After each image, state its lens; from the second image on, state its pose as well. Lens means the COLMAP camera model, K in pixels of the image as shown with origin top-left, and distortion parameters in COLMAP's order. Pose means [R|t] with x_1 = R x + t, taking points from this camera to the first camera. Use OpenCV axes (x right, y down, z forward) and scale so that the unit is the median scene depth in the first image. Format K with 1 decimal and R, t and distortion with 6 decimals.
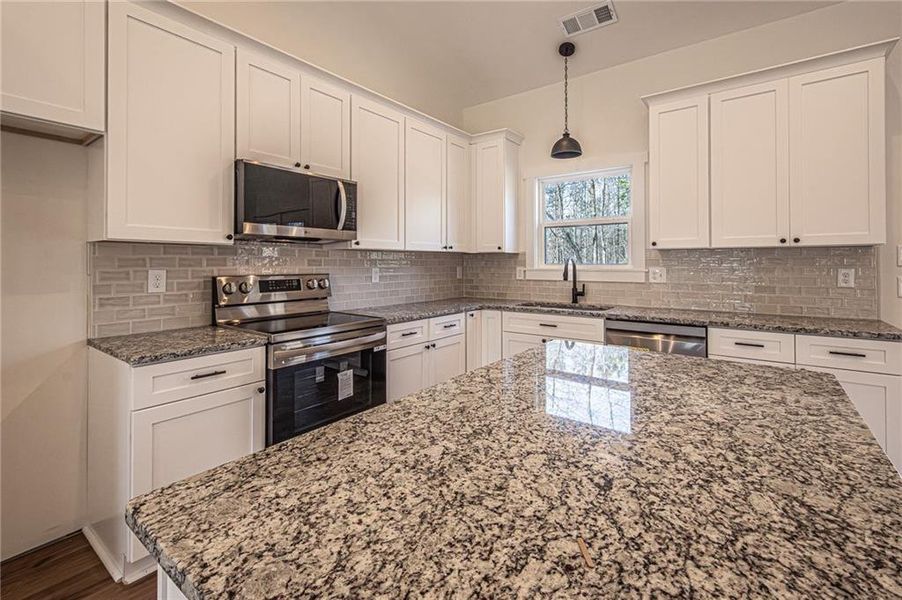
lens RADIAL K [[400.9, 0, 452.1], [0, 400.9, 262.9], [0, 0, 1]] dist [-0.001543, -0.000144]
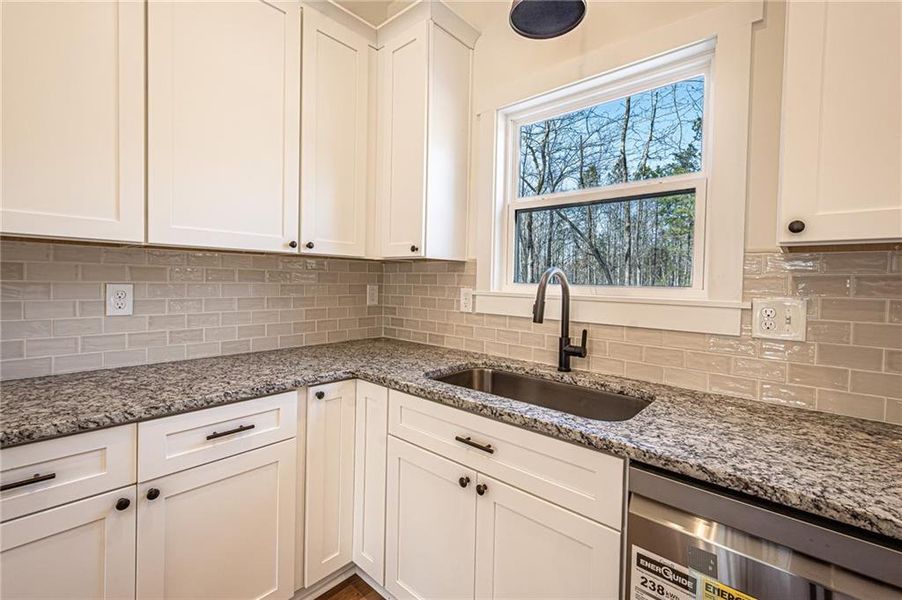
lens RADIAL K [[394.5, 0, 449.0], [0, 394.5, 289.2], [0, 0, 1]] dist [0.002231, 0.000232]
pose [[0.996077, 0.022625, -0.085551, 0.223697], [-0.020680, 0.999509, 0.023545, 0.000271], [0.086042, -0.021683, 0.996056, 0.575000]]
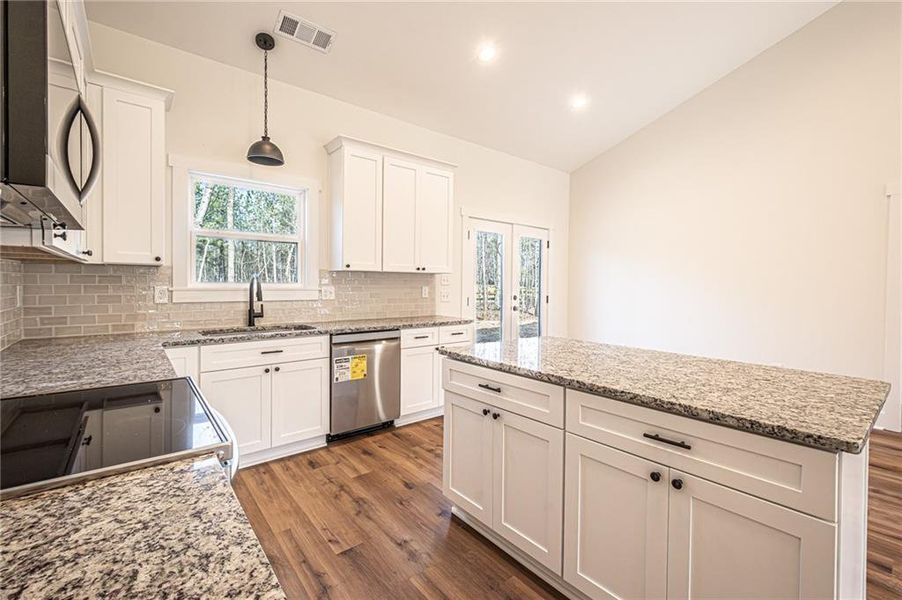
lens RADIAL K [[394.5, 0, 449.0], [0, 394.5, 289.2], [0, 0, 1]] dist [0.002231, 0.000232]
pose [[0.248557, -0.011607, 0.968548, -0.464377], [-0.011002, 0.999830, 0.014805, 0.000002], [-0.968555, -0.014335, 0.248387, 0.372323]]
